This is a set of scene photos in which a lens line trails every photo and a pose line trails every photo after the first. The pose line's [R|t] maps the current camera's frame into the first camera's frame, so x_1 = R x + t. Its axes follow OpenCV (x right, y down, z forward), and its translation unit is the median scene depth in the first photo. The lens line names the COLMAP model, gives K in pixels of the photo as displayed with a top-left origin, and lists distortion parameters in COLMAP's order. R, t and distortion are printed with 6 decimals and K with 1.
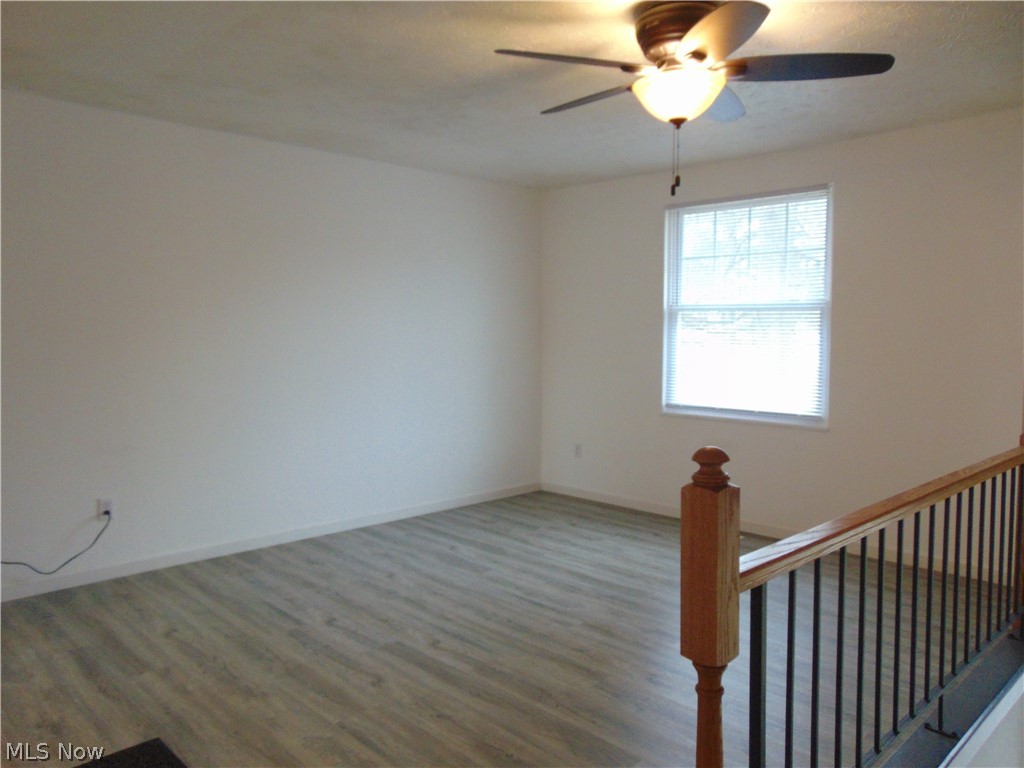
lens RADIAL K [[764.4, 0, 512.0], [0, 764.4, 384.0], [0, 0, 1]] dist [-0.001075, 0.002473]
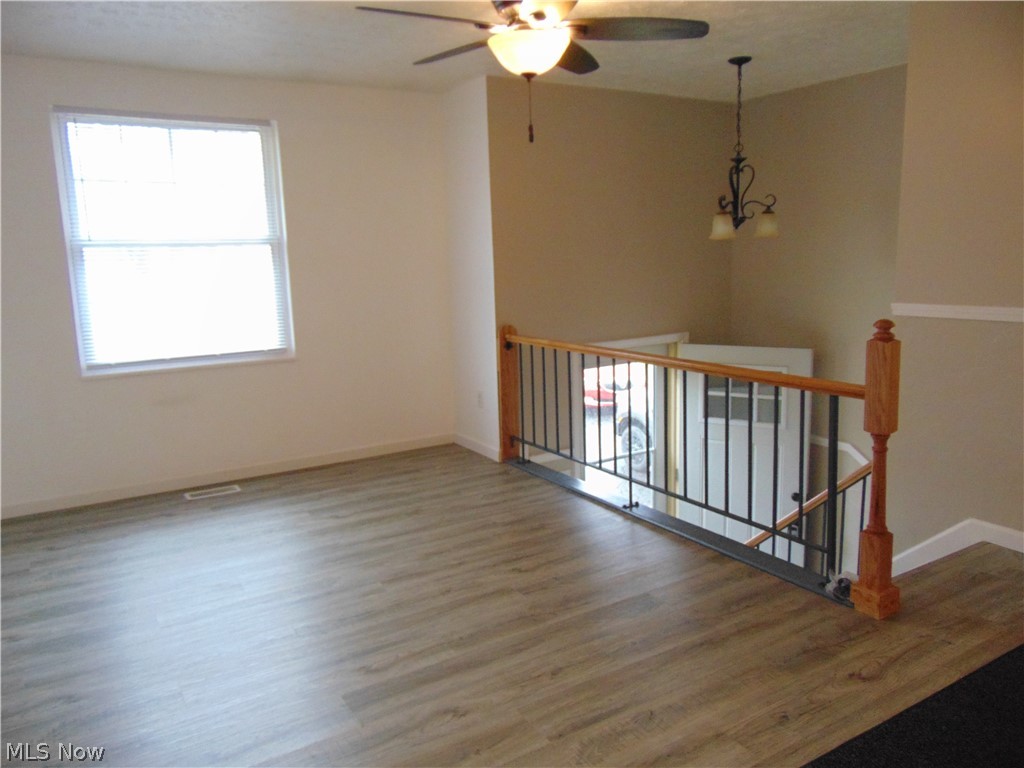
lens RADIAL K [[771.1, 0, 513.3], [0, 771.1, 371.2], [0, 0, 1]] dist [-0.009603, -0.001602]
pose [[0.212478, -0.156964, 0.964477, -0.830530], [0.095856, 0.985602, 0.139284, -0.064288], [-0.972453, 0.062857, 0.224465, 0.693725]]
